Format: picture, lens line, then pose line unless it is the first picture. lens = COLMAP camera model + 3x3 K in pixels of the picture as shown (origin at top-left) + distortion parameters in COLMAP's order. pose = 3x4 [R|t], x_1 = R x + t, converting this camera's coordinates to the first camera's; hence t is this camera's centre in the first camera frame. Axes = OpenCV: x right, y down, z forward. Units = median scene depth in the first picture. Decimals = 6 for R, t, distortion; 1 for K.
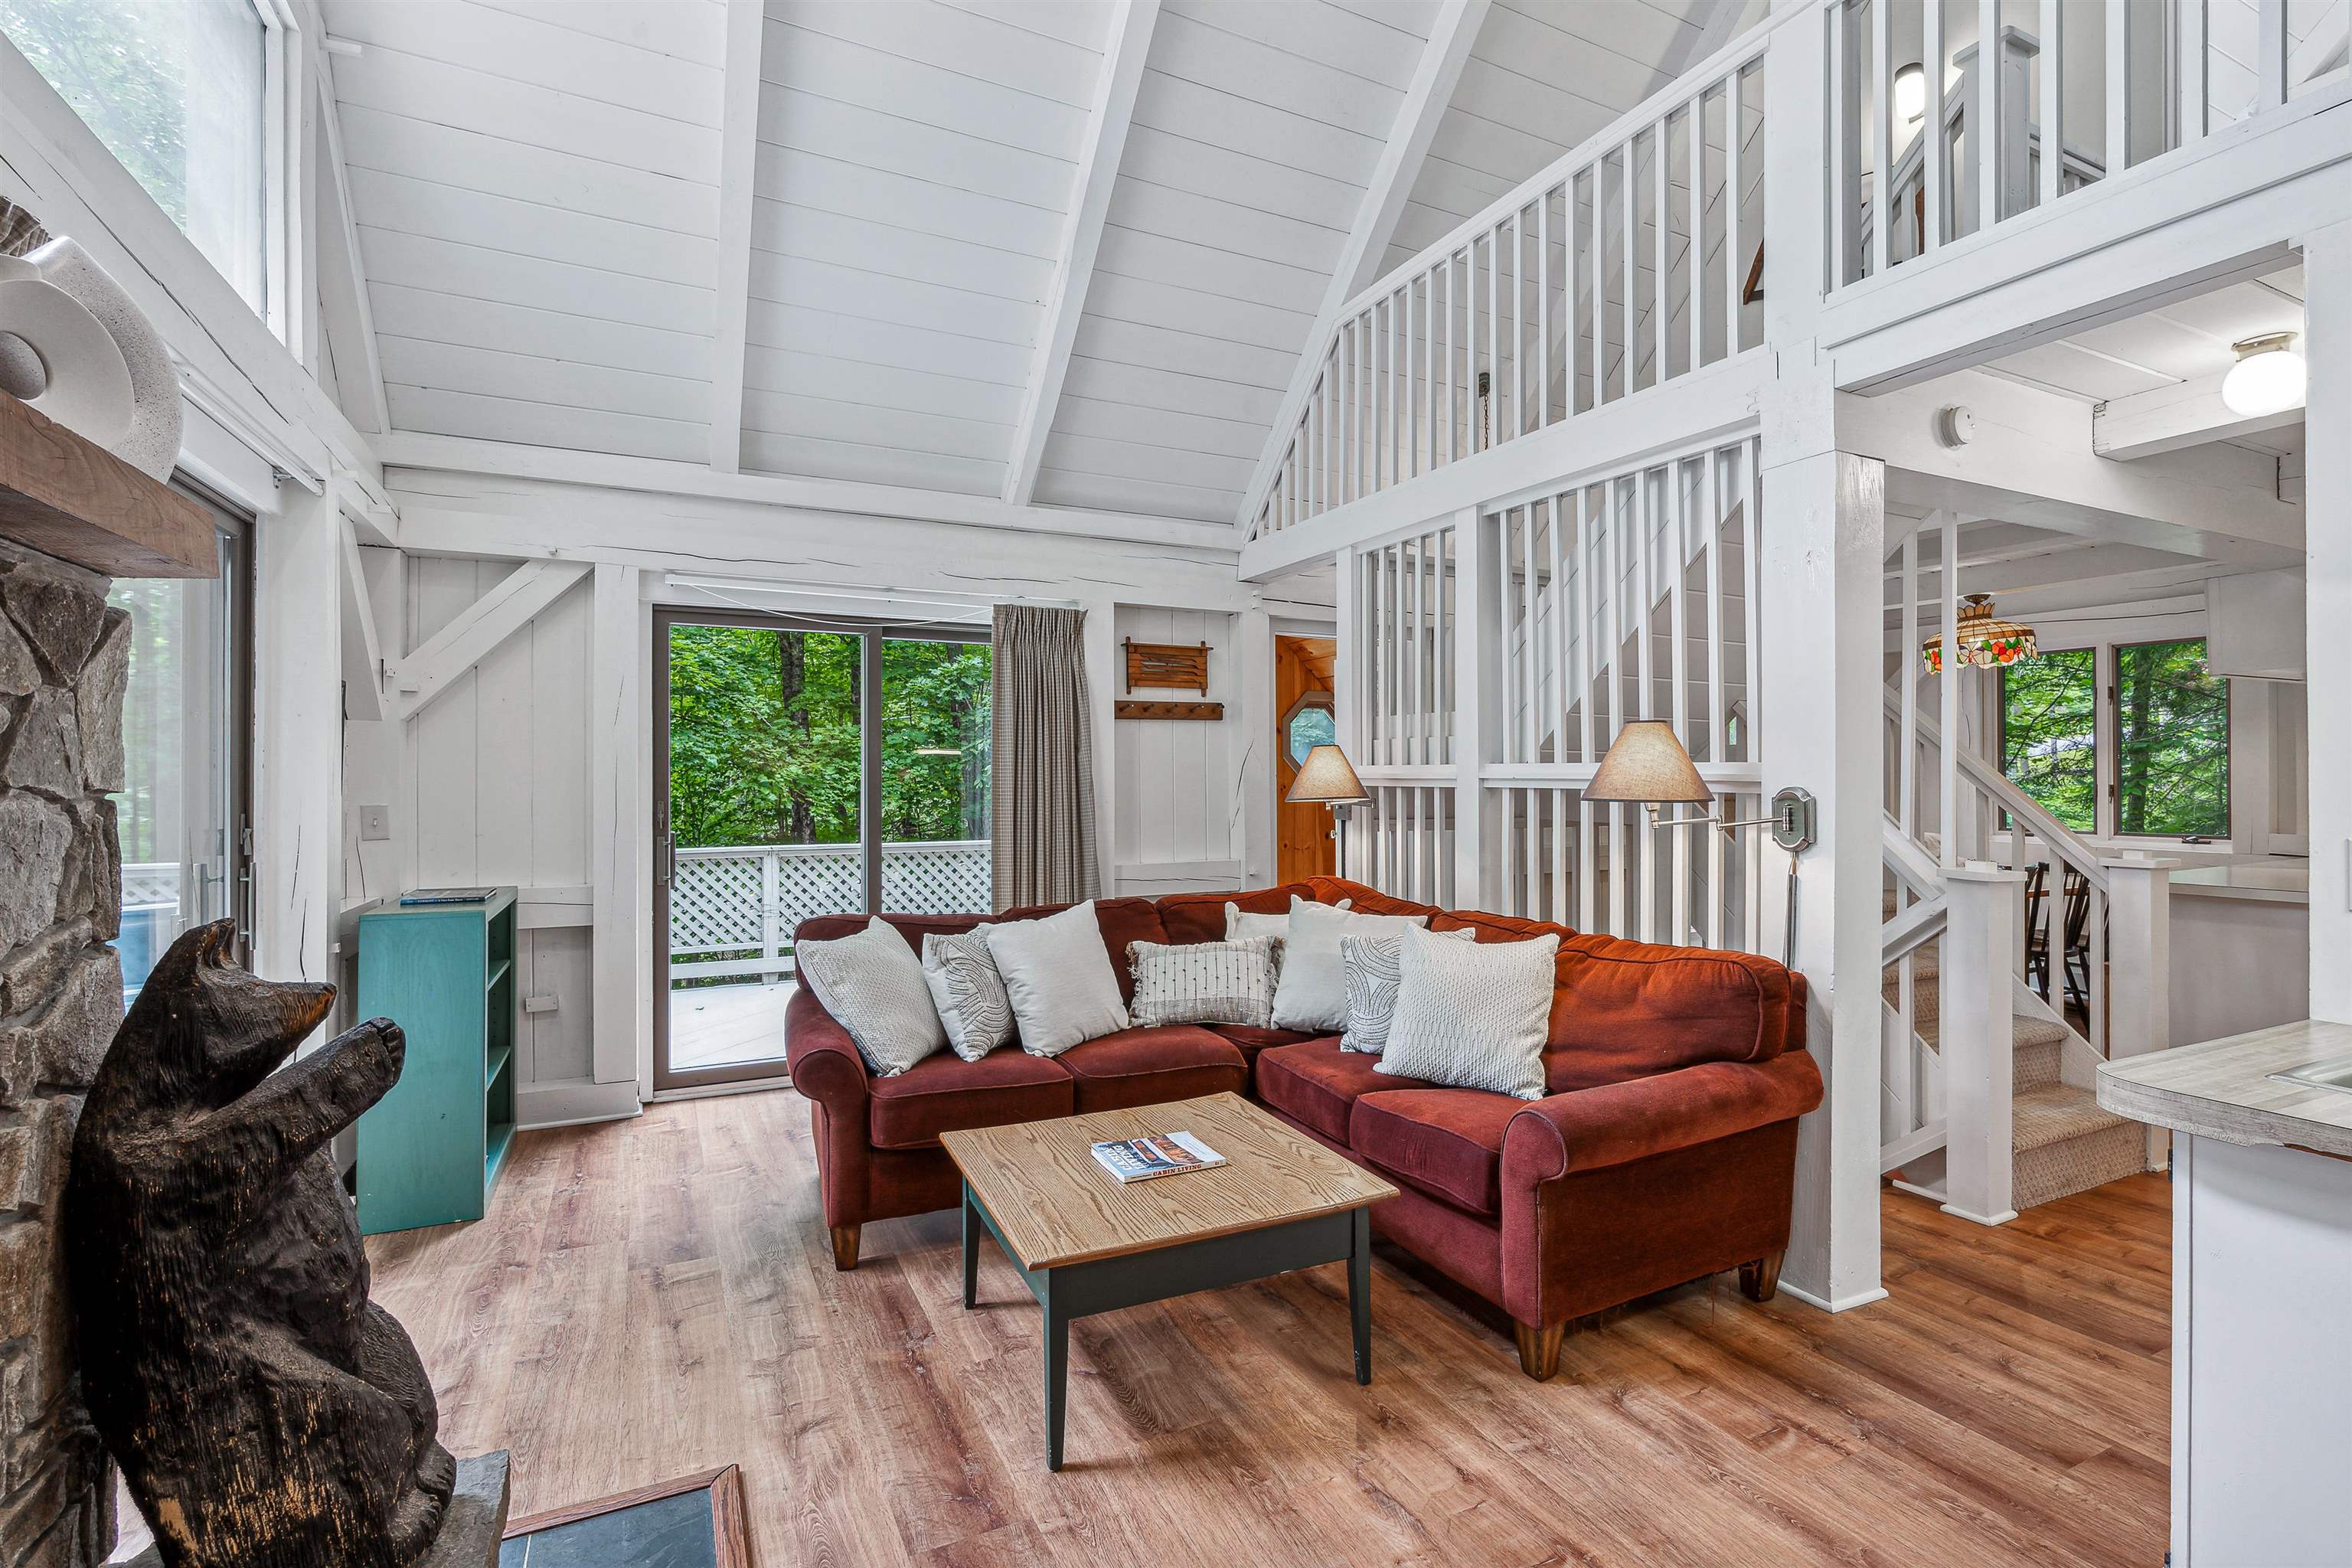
lens RADIAL K [[1083.2, 0, 1176.9], [0, 1083.2, 771.7], [0, 0, 1]] dist [-0.003187, -0.000094]
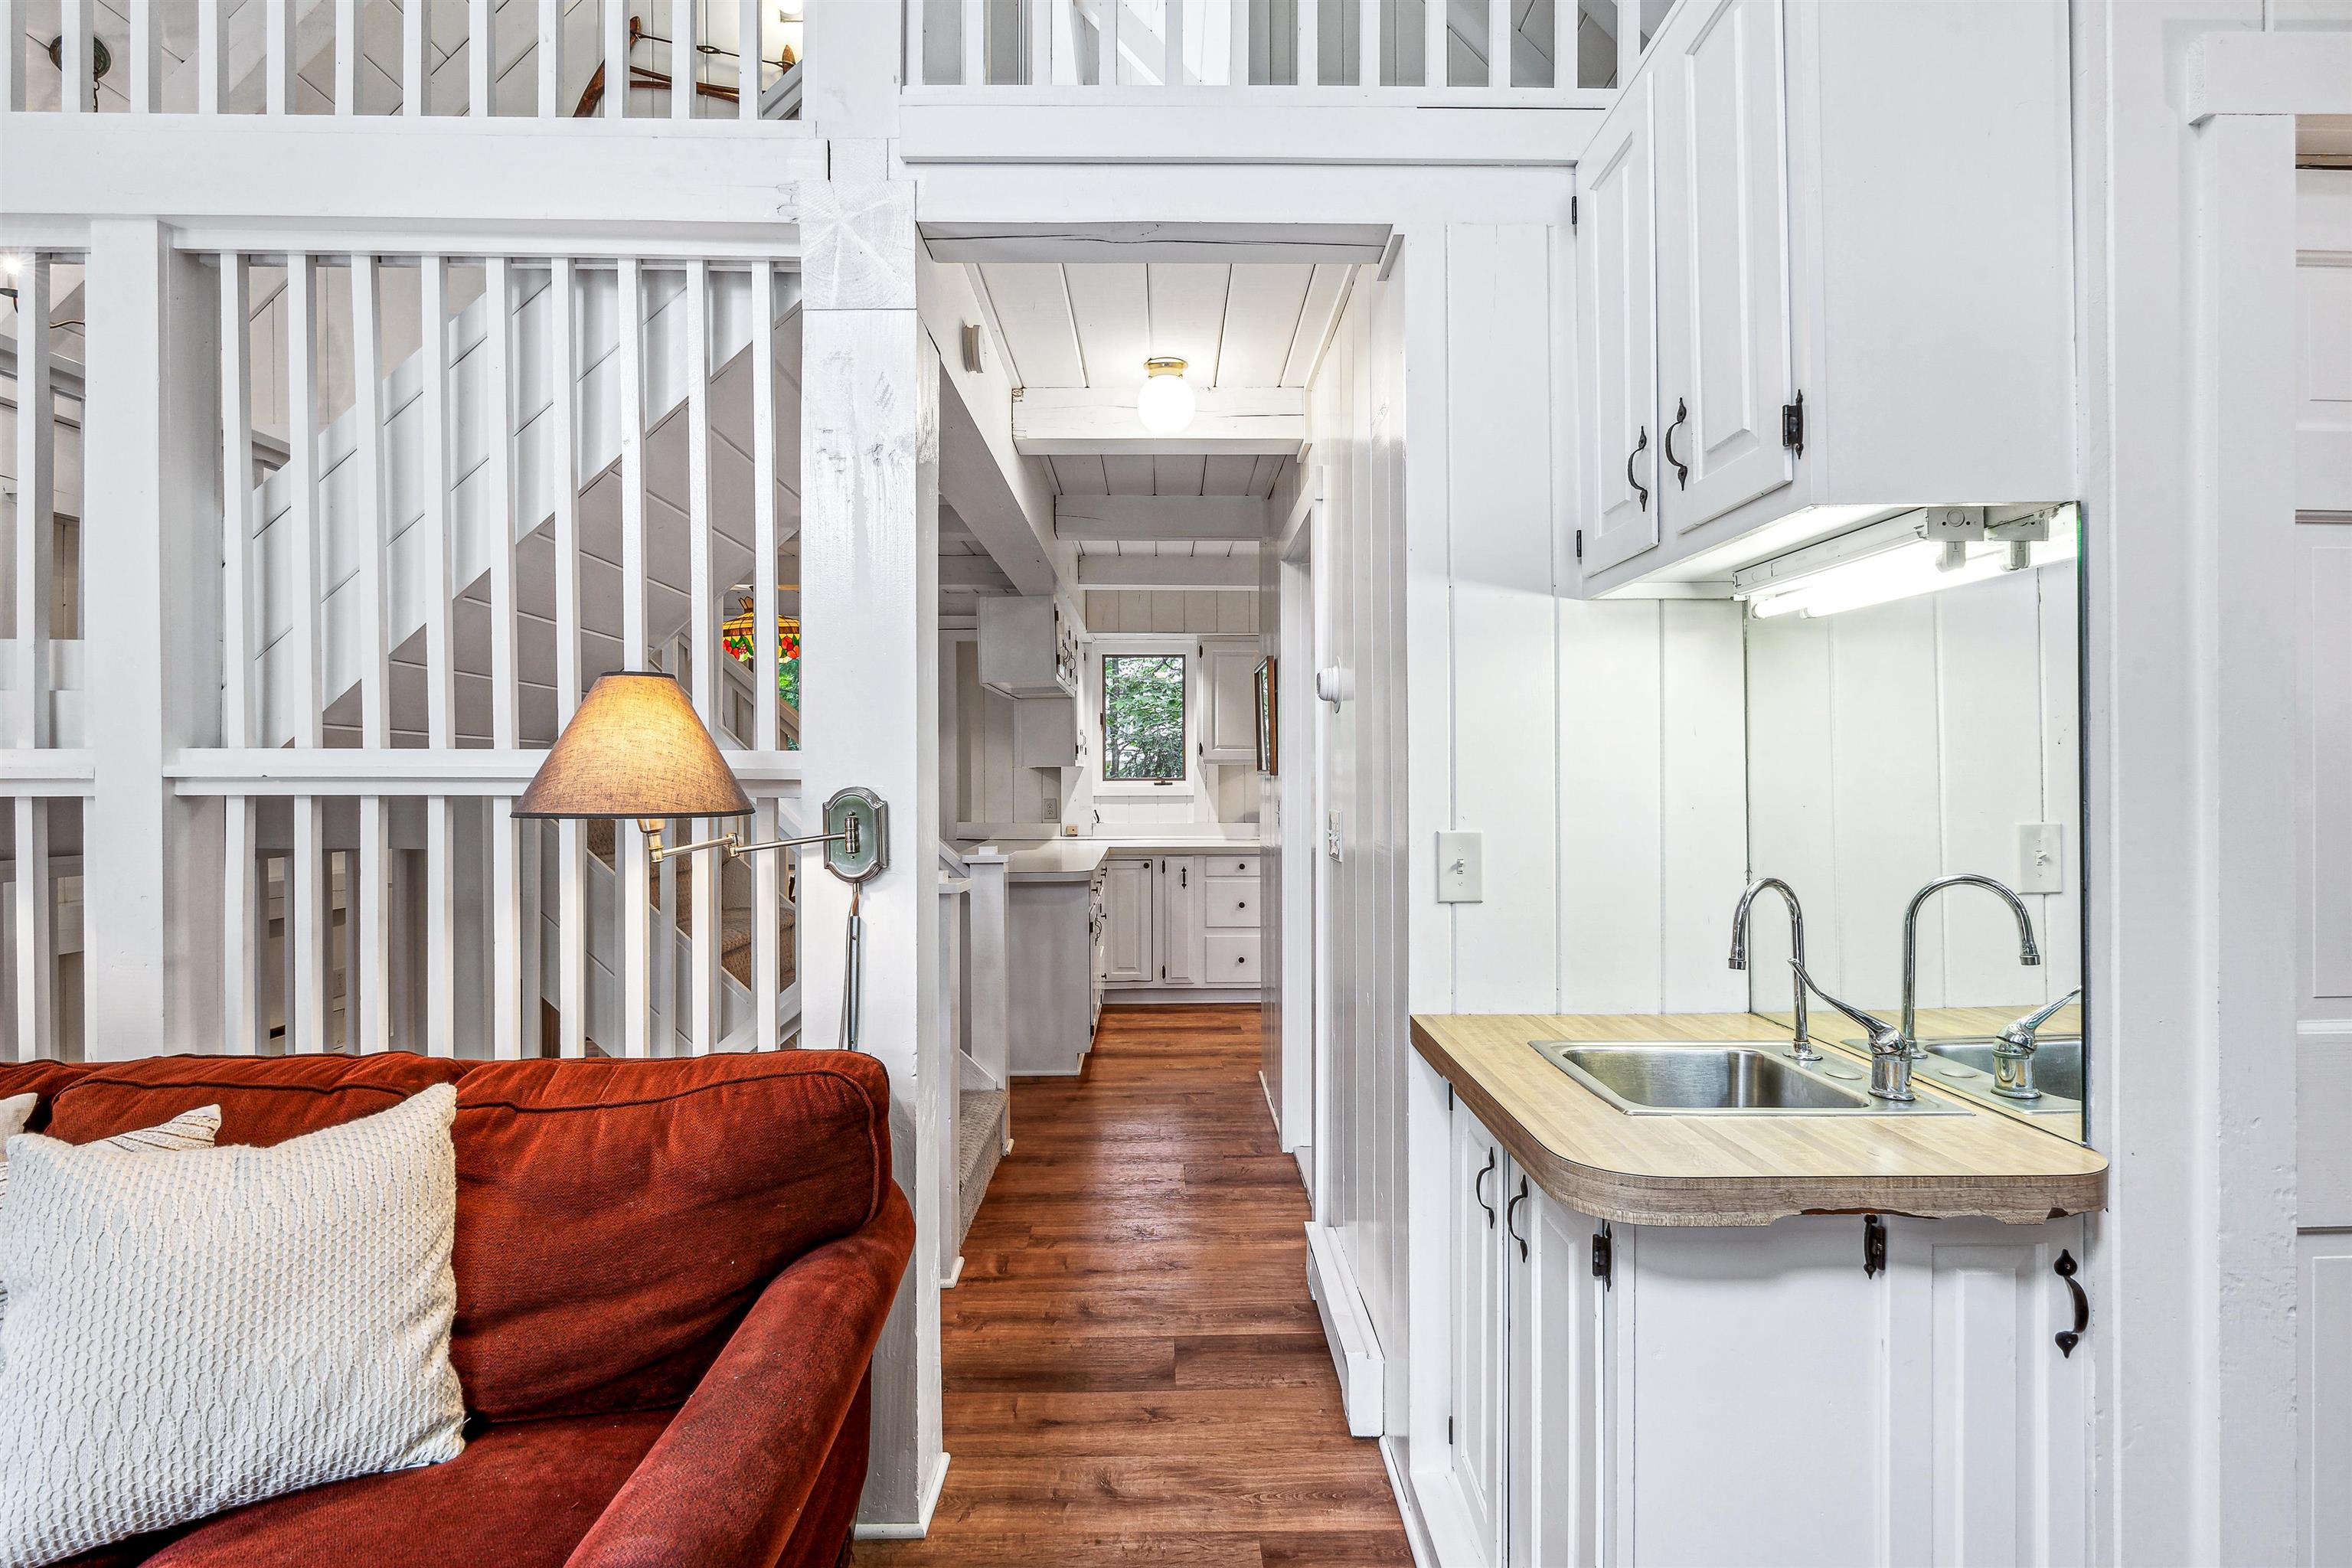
lens RADIAL K [[1083.2, 0, 1176.9], [0, 1083.2, 771.7], [0, 0, 1]] dist [-0.003187, -0.000094]
pose [[0.417469, 0.001289, 0.908690, 0.034978], [-0.001048, 0.999999, -0.000937, 0.004633], [-0.908691, -0.000561, 0.417470, 0.505281]]
